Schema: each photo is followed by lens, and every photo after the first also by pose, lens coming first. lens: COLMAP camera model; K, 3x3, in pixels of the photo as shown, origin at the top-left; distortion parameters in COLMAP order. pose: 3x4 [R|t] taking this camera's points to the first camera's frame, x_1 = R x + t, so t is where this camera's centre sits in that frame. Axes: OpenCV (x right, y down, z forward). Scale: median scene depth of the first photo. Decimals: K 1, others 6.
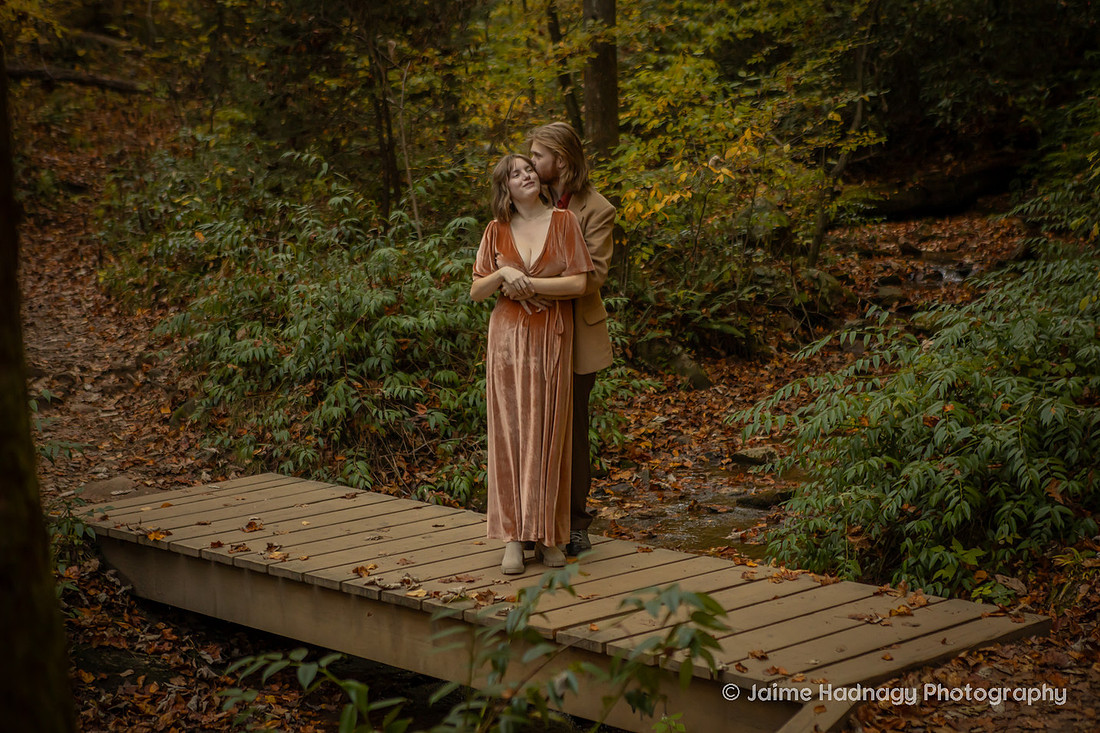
lens RADIAL K [[2146.6, 0, 554.8], [0, 2146.6, 359.5], [0, 0, 1]] dist [0.126800, 0.000000]
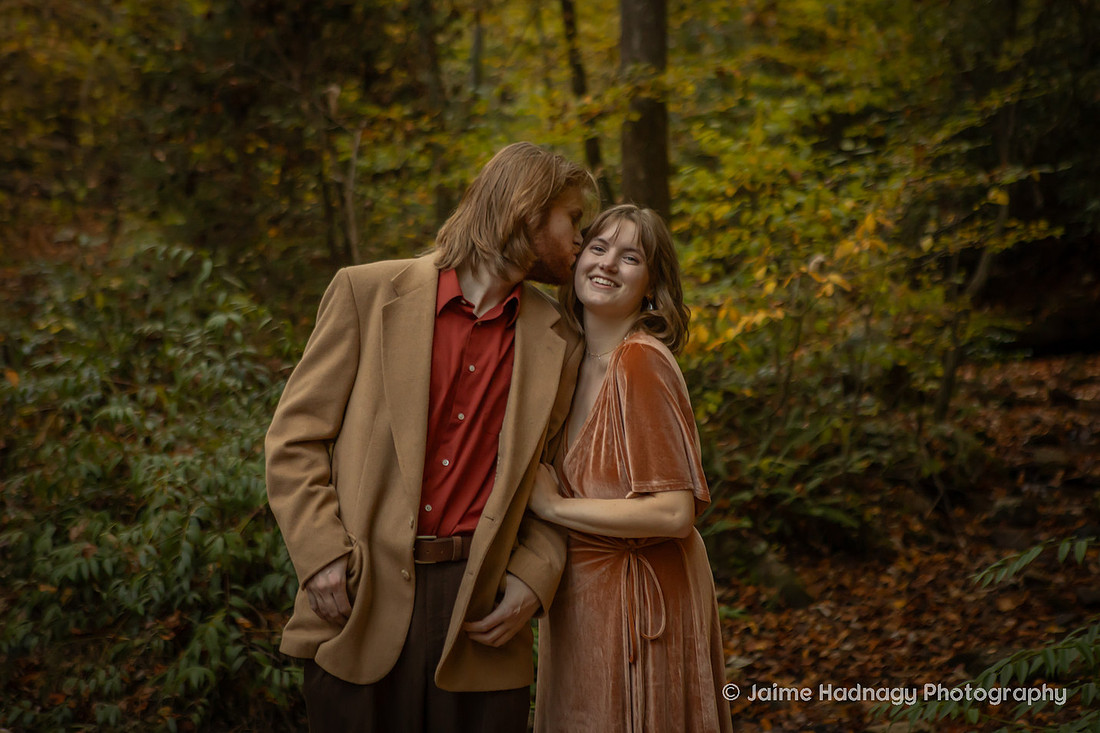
lens RADIAL K [[2293.7, 0, 541.2], [0, 2293.7, 314.9], [0, 0, 1]] dist [0.185711, 0.000000]
pose [[0.999743, 0.001069, -0.022651, 0.005362], [-0.002974, 0.996441, -0.084237, -0.016606], [0.022480, 0.084282, 0.996188, 0.287984]]
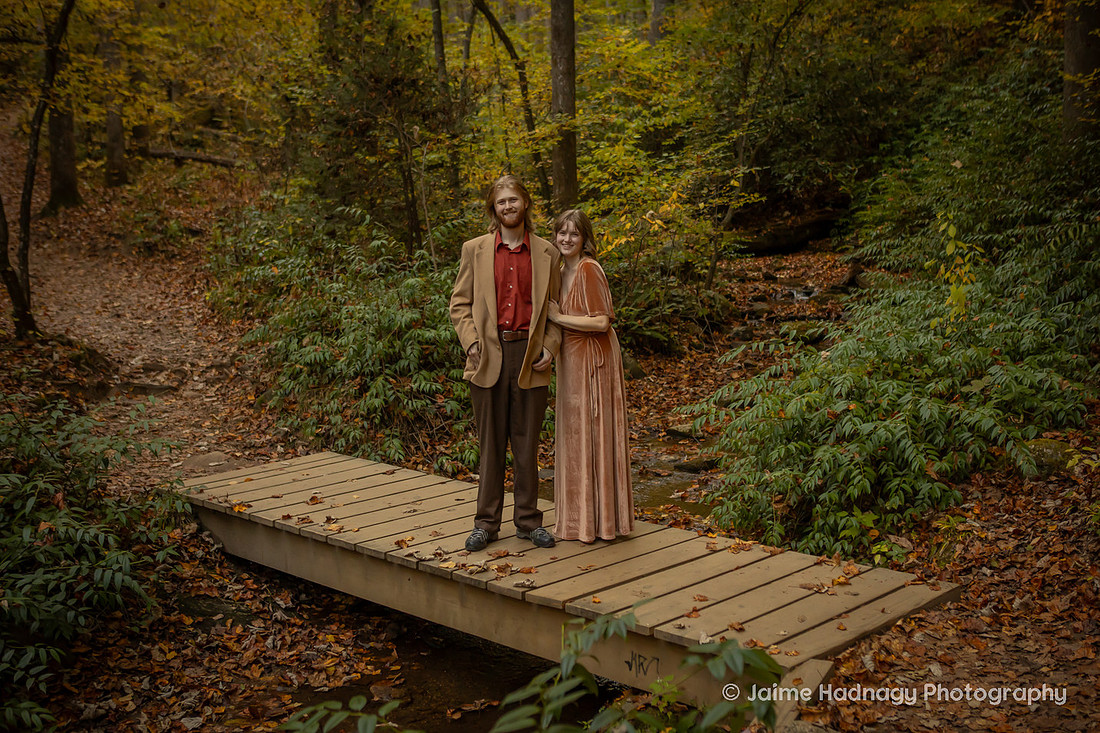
lens RADIAL K [[1367.0, 0, 580.6], [0, 1367.0, 383.1], [0, 0, 1]] dist [-0.072836, 0.000000]
pose [[0.998656, -0.001122, 0.051813, -0.015557], [-0.000511, 0.999504, 0.031491, -0.011392], [-0.051823, -0.031475, 0.998160, 0.118655]]
